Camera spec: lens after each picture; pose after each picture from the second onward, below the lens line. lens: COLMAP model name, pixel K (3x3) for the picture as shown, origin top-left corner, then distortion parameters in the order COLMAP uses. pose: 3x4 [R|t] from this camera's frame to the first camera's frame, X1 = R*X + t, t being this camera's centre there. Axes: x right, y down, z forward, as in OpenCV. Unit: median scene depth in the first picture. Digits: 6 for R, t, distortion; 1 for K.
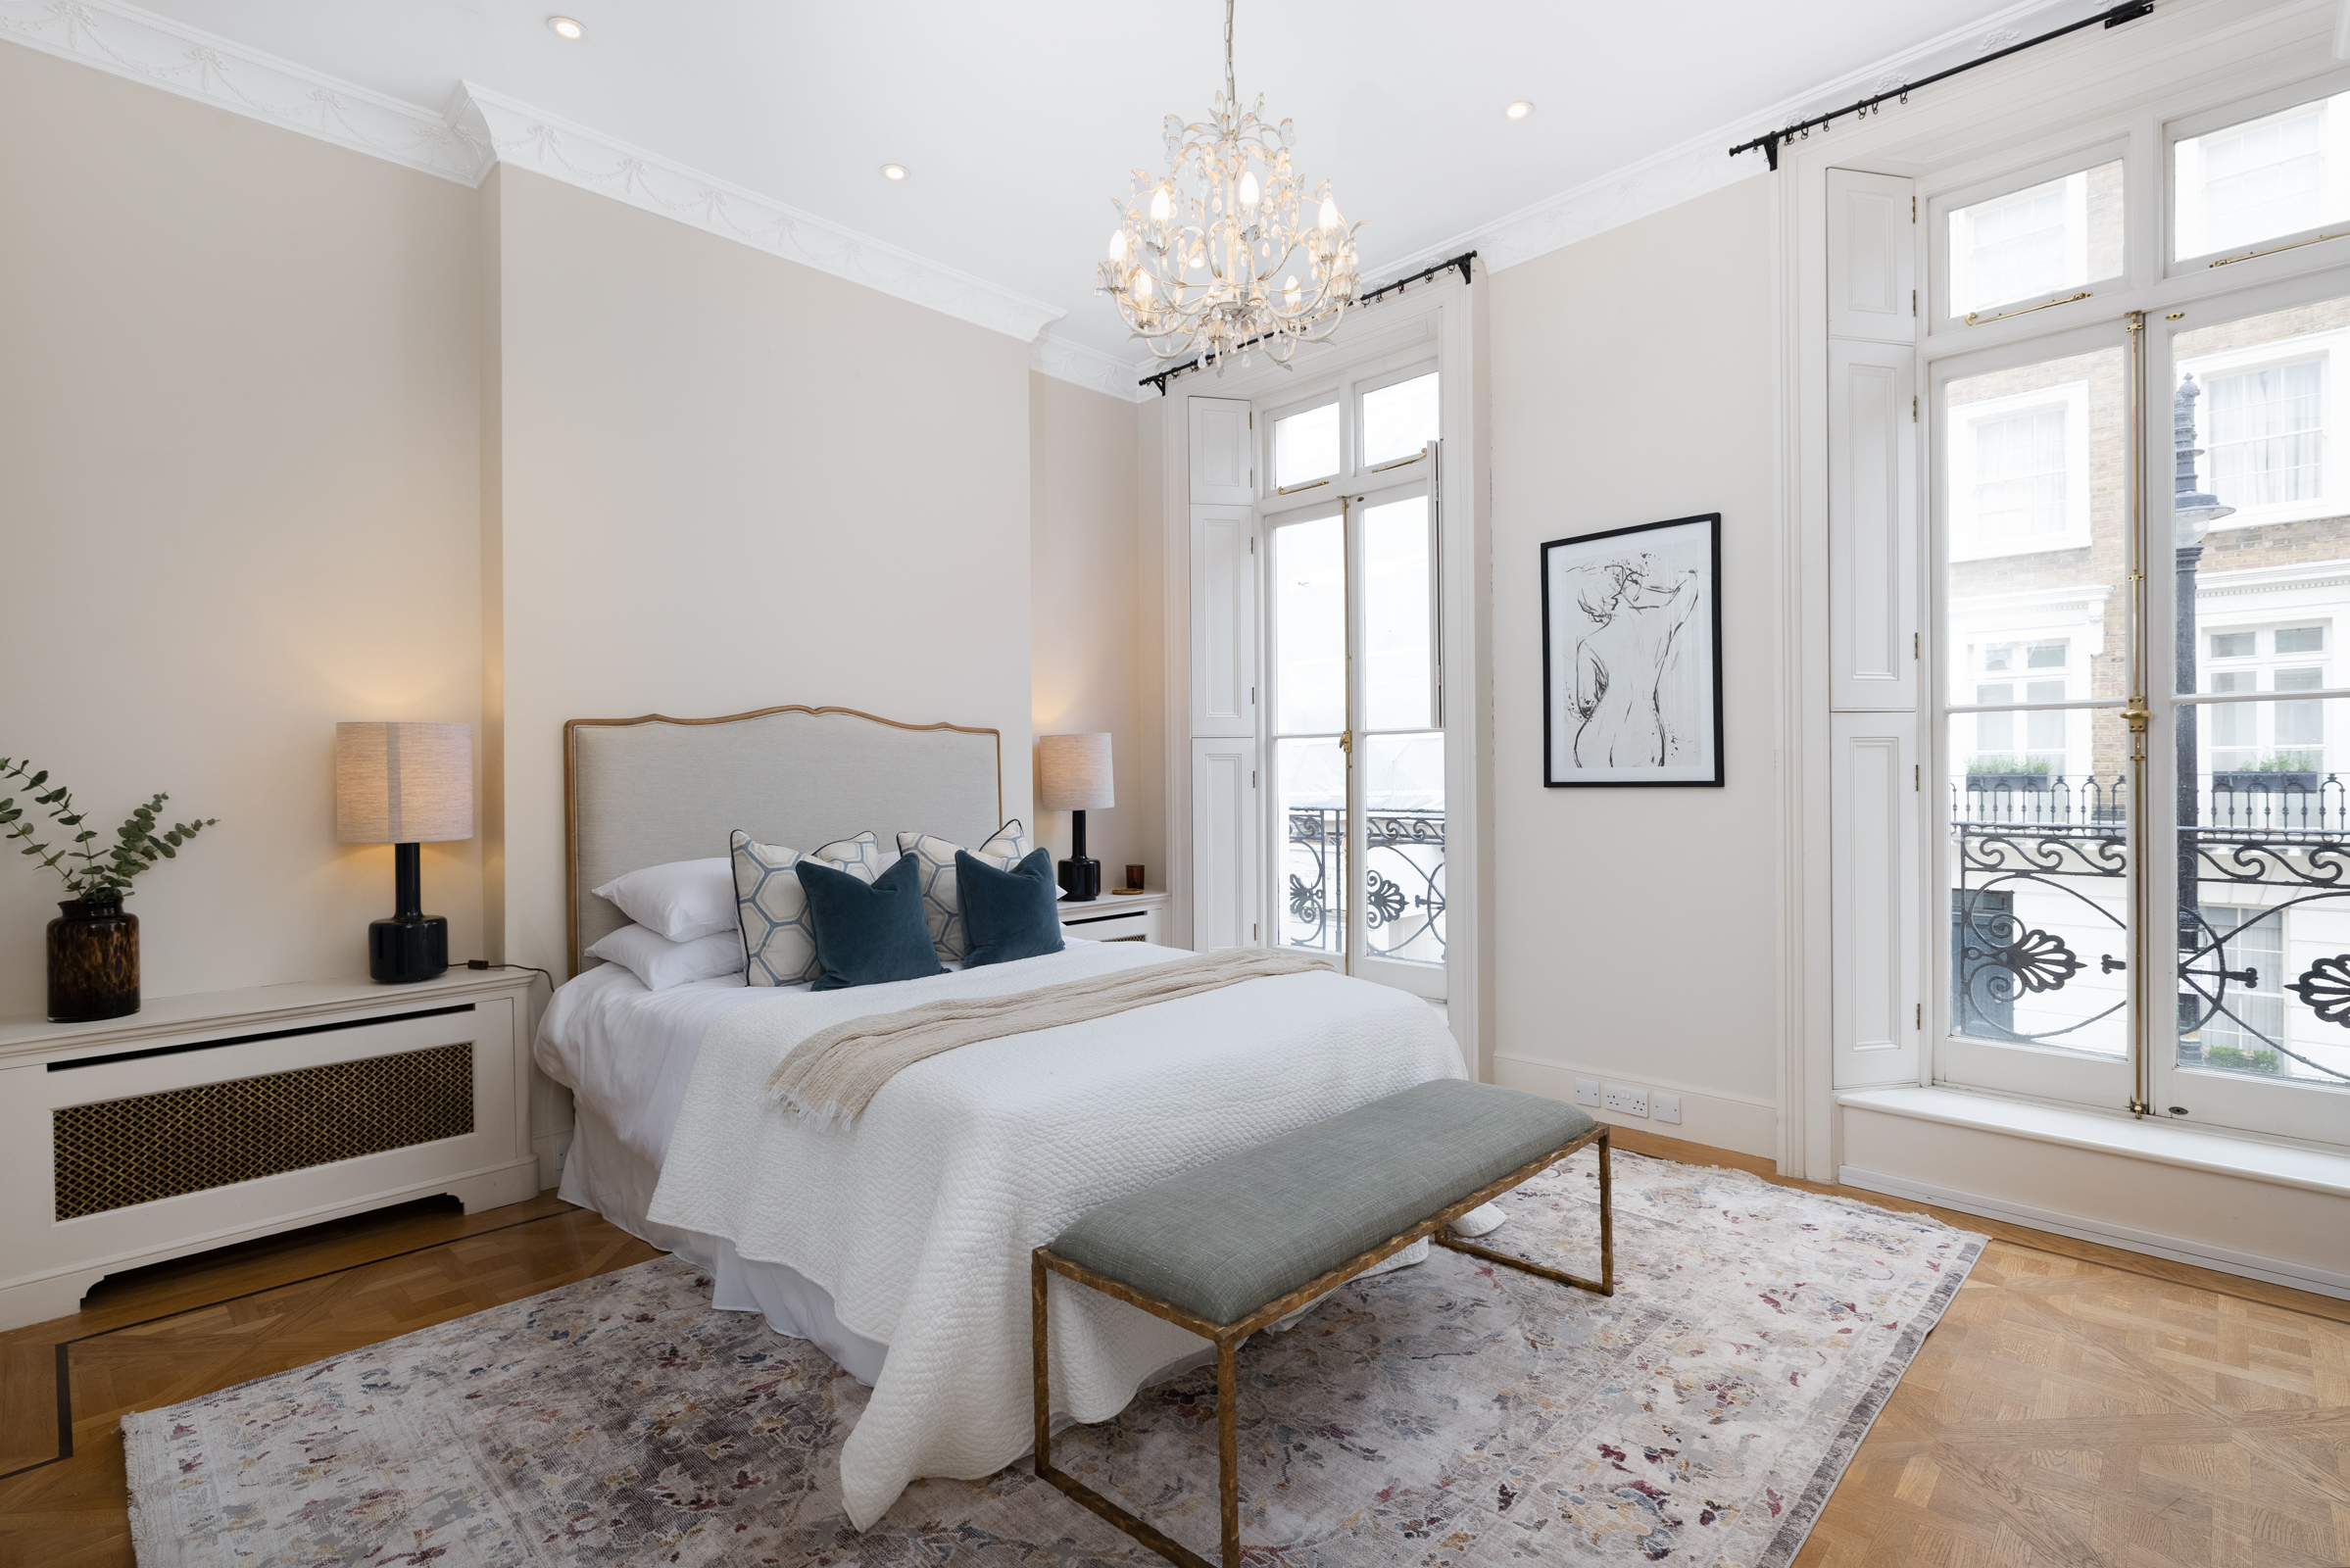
lens RADIAL K [[1119.0, 0, 1170.3], [0, 1119.0, 770.2], [0, 0, 1]] dist [-0.001134, -0.000203]
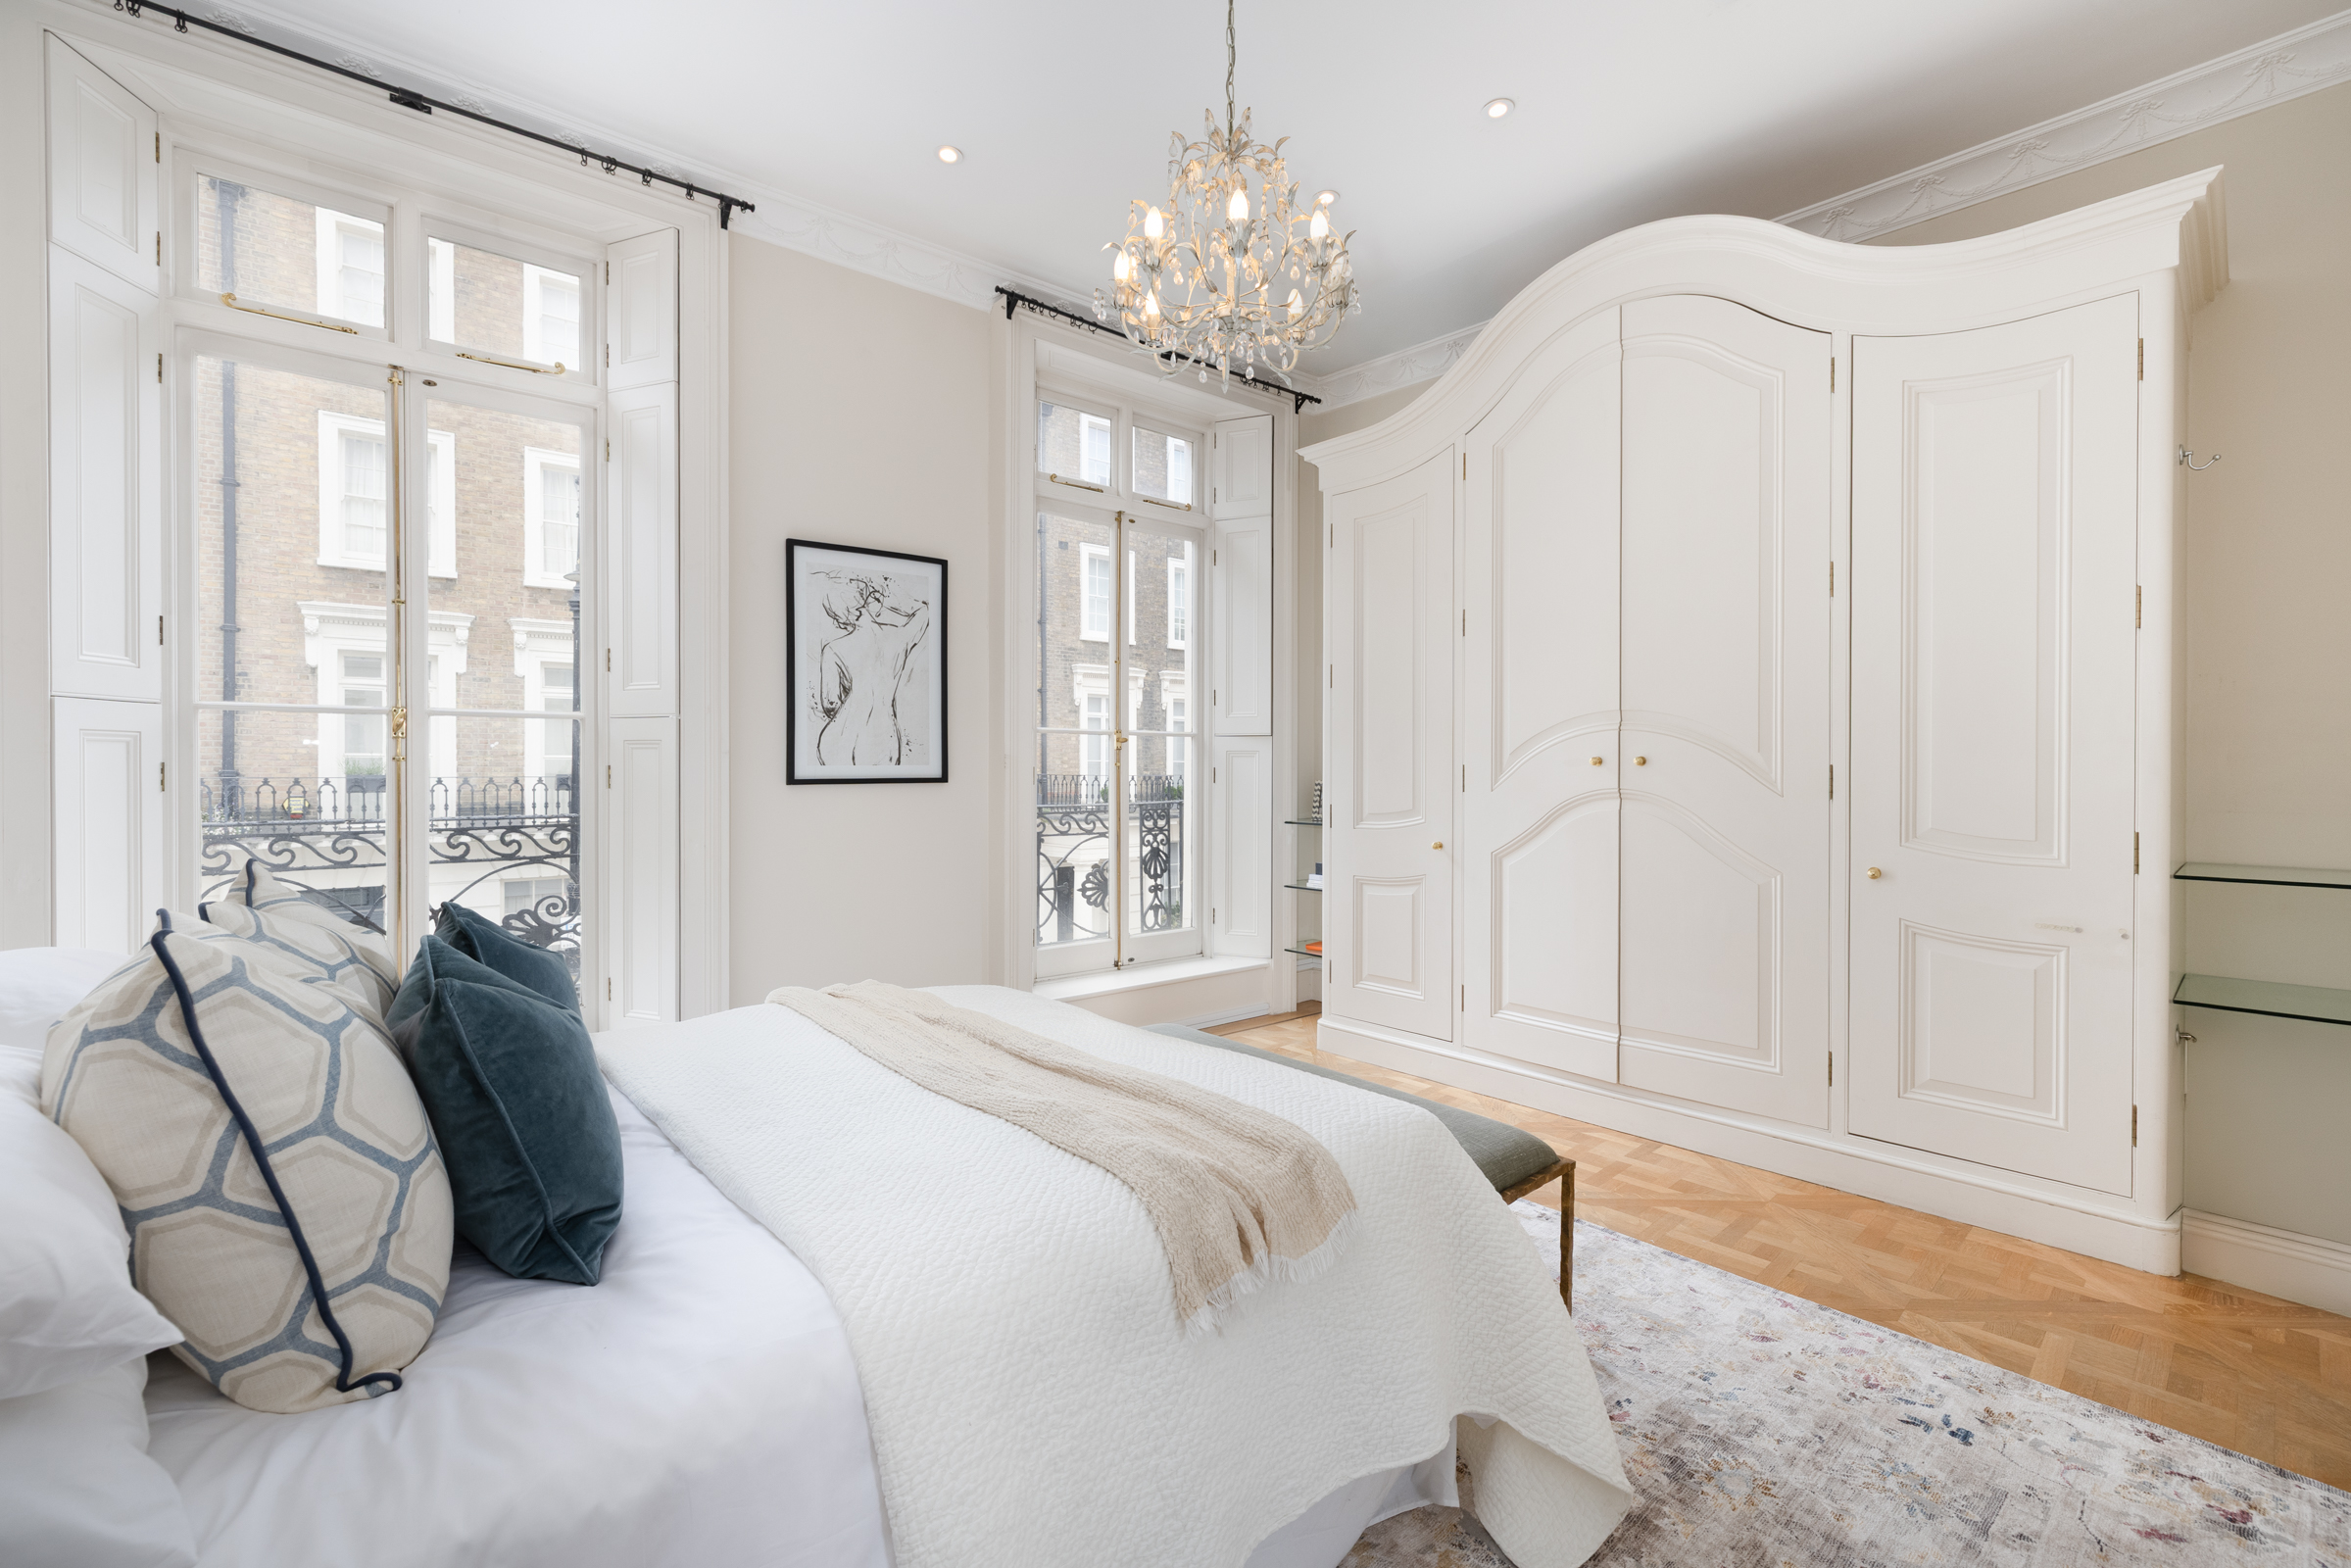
lens RADIAL K [[999.1, 0, 1167.4], [0, 999.1, 770.9], [0, 0, 1]] dist [0.018010, 0.000516]
pose [[0.103363, 0.007556, 0.994615, -0.215227], [-0.005902, 0.999958, -0.006983, 0.003119], [-0.994626, -0.005148, 0.103403, 0.237698]]
